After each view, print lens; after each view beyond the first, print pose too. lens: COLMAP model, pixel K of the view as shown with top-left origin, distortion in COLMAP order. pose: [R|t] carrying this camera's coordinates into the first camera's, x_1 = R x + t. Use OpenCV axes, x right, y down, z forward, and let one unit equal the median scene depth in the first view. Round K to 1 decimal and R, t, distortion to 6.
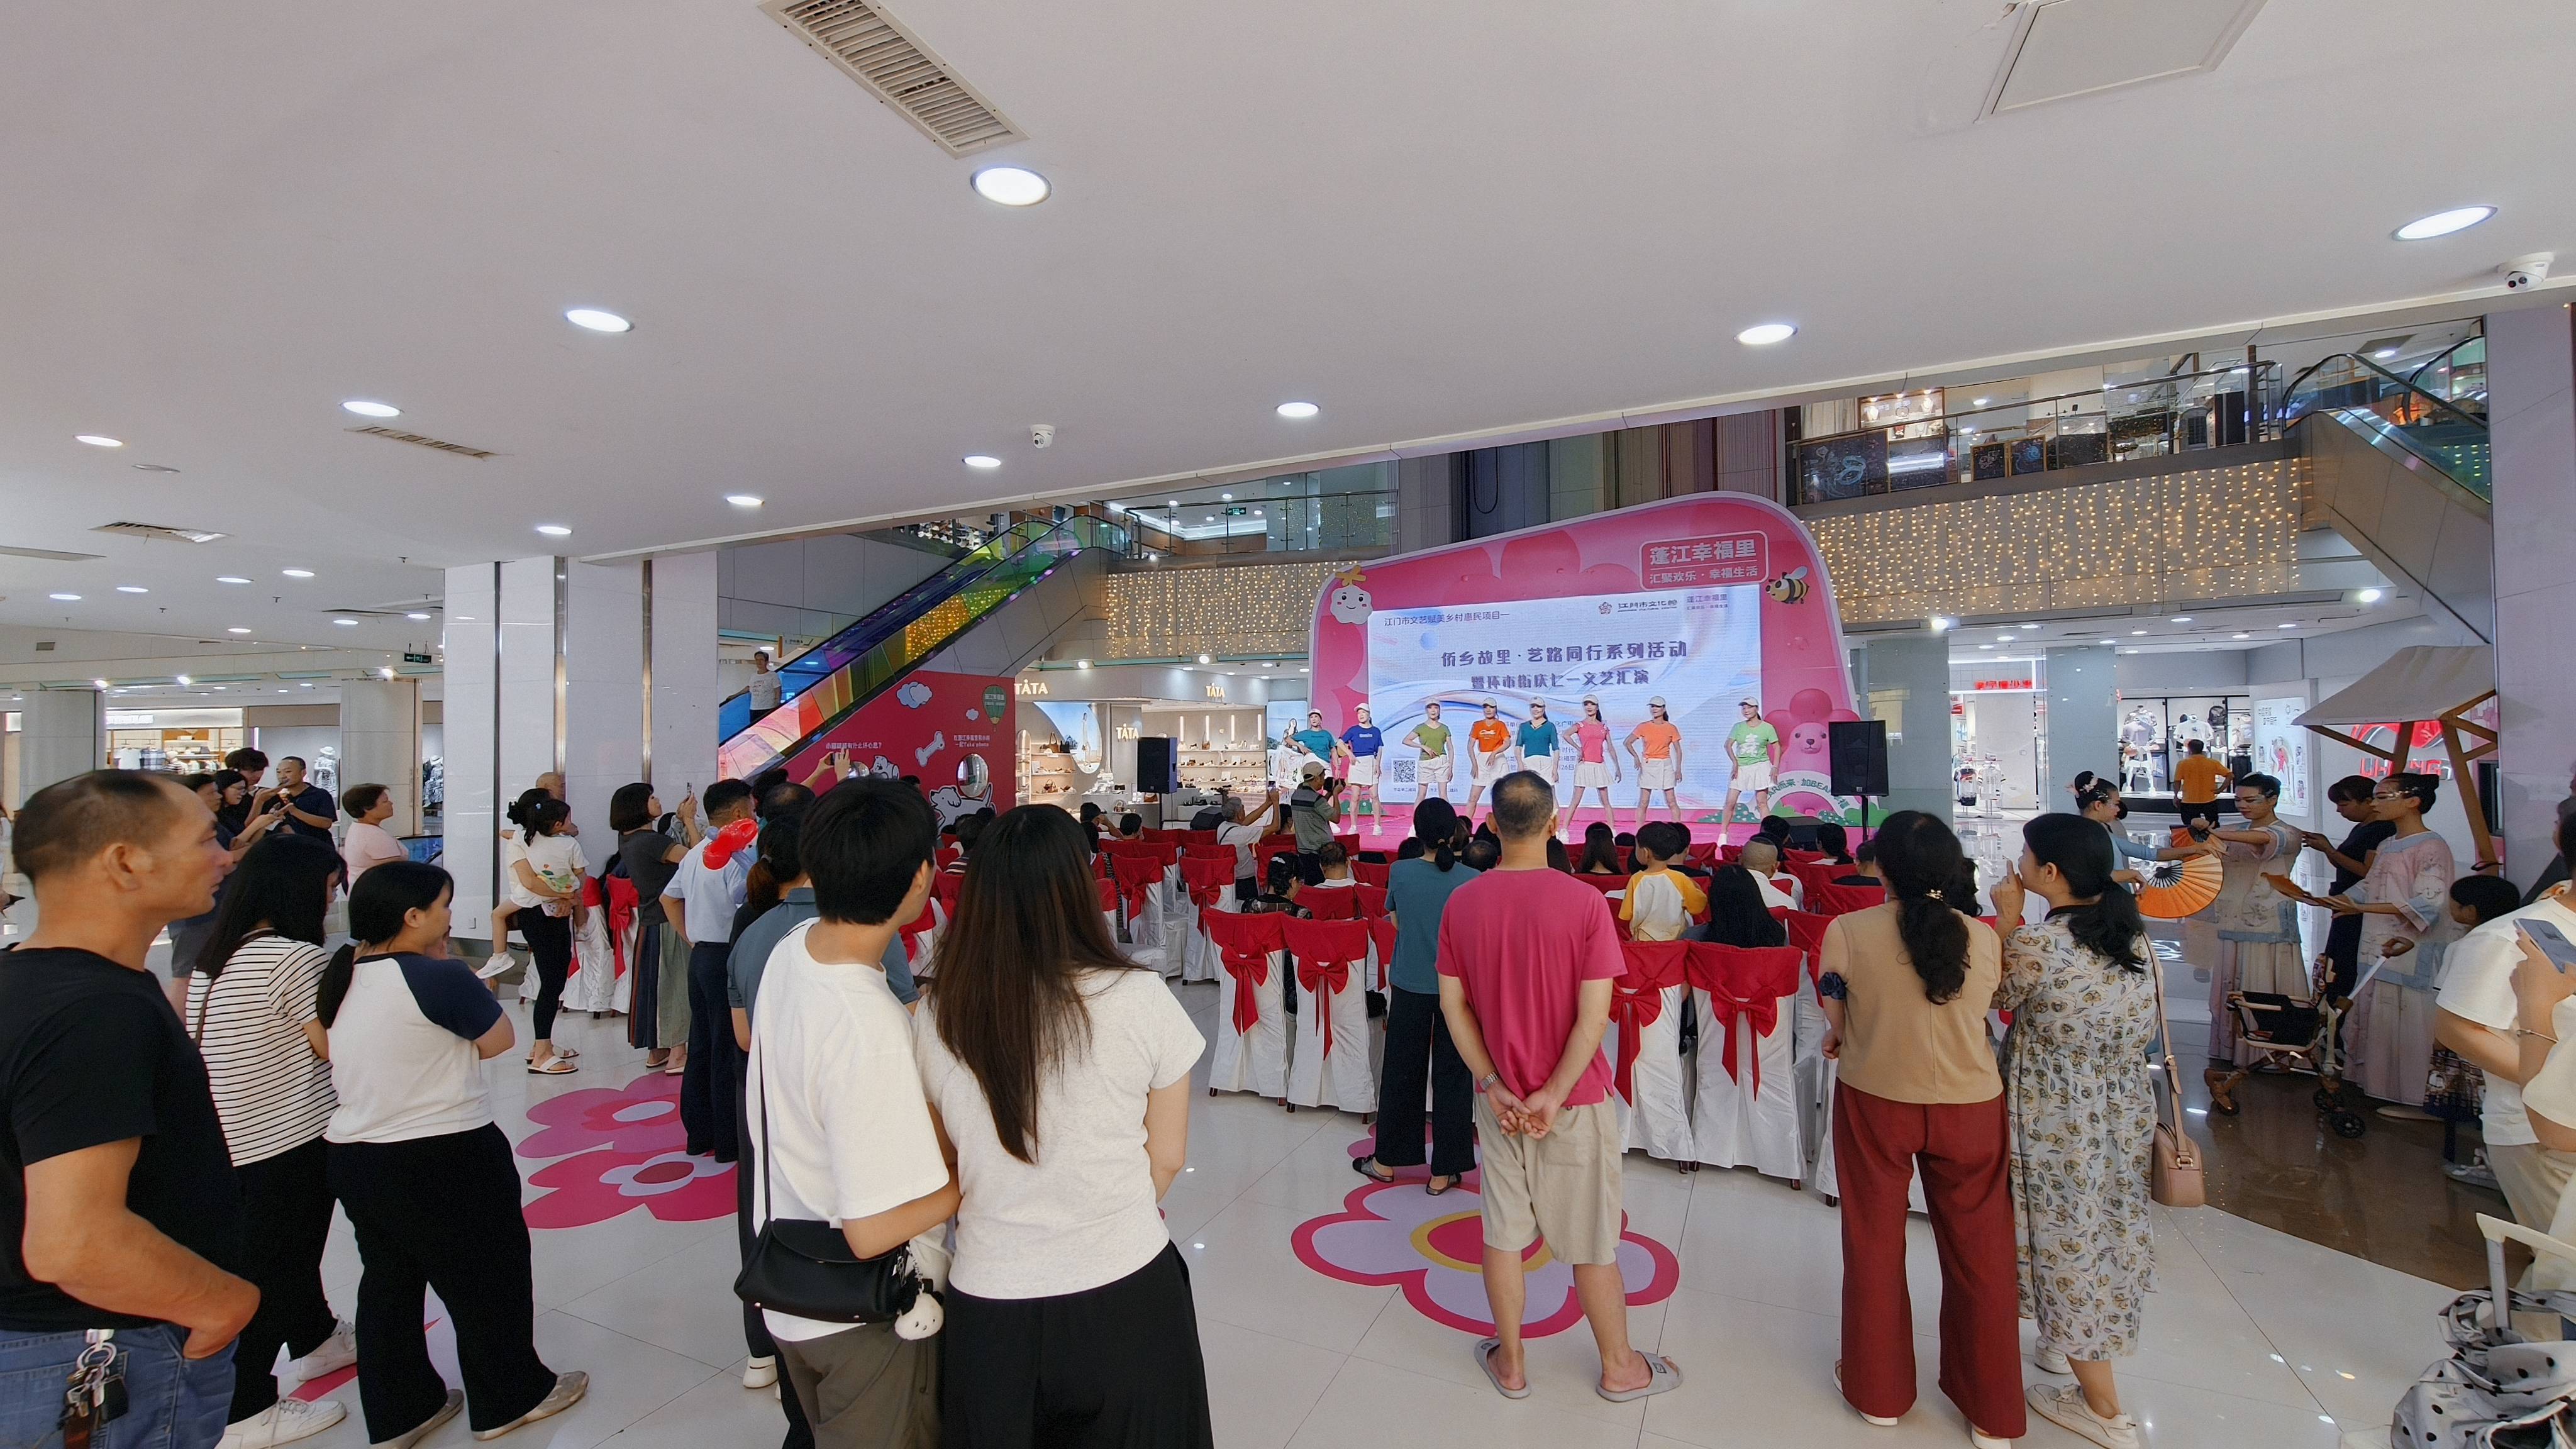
lens RADIAL K [[1031.1, 0, 1281.7], [0, 1031.1, 710.2], [0, 0, 1]] dist [-0.000088, -0.001065]
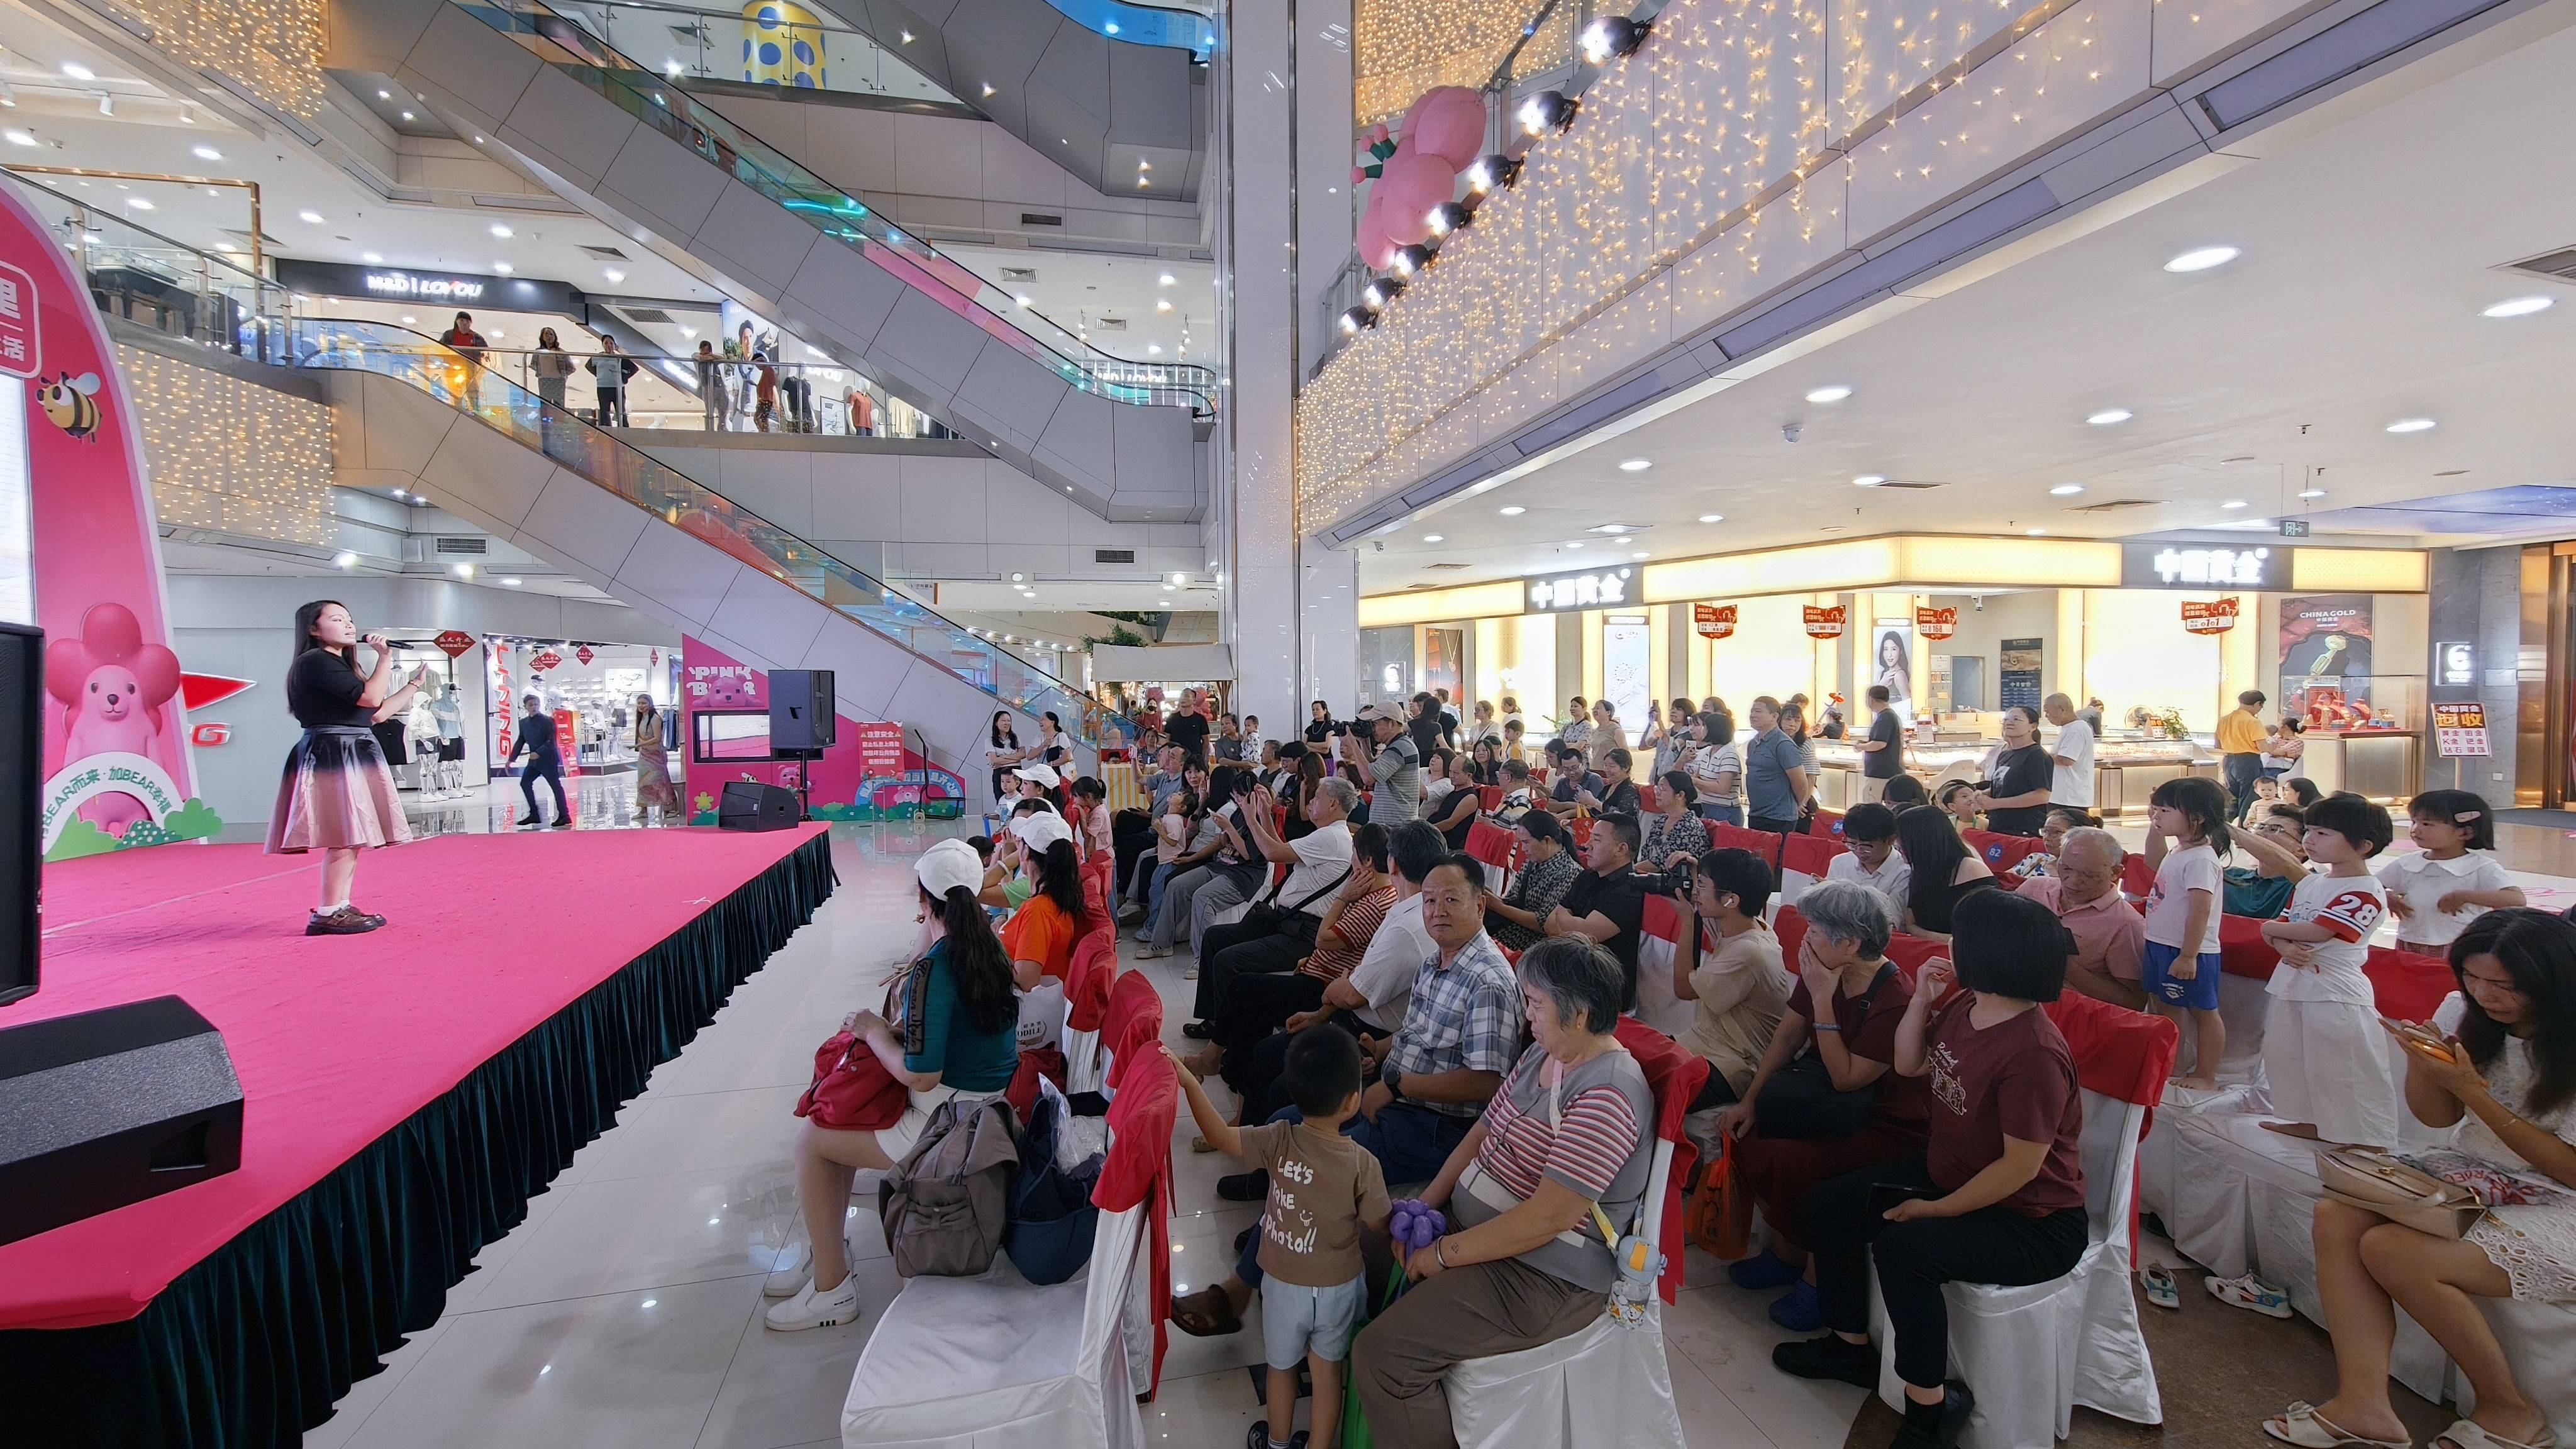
lens RADIAL K [[1031.1, 0, 1290.6], [0, 1031.1, 725.8], [0, 0, 1]] dist [-0.000088, -0.001065]
pose [[-0.654059, -0.013840, 0.756317, -0.296766], [-0.011431, 0.999899, 0.008411, 0.030921], [-0.756357, -0.003144, -0.654152, 0.834199]]
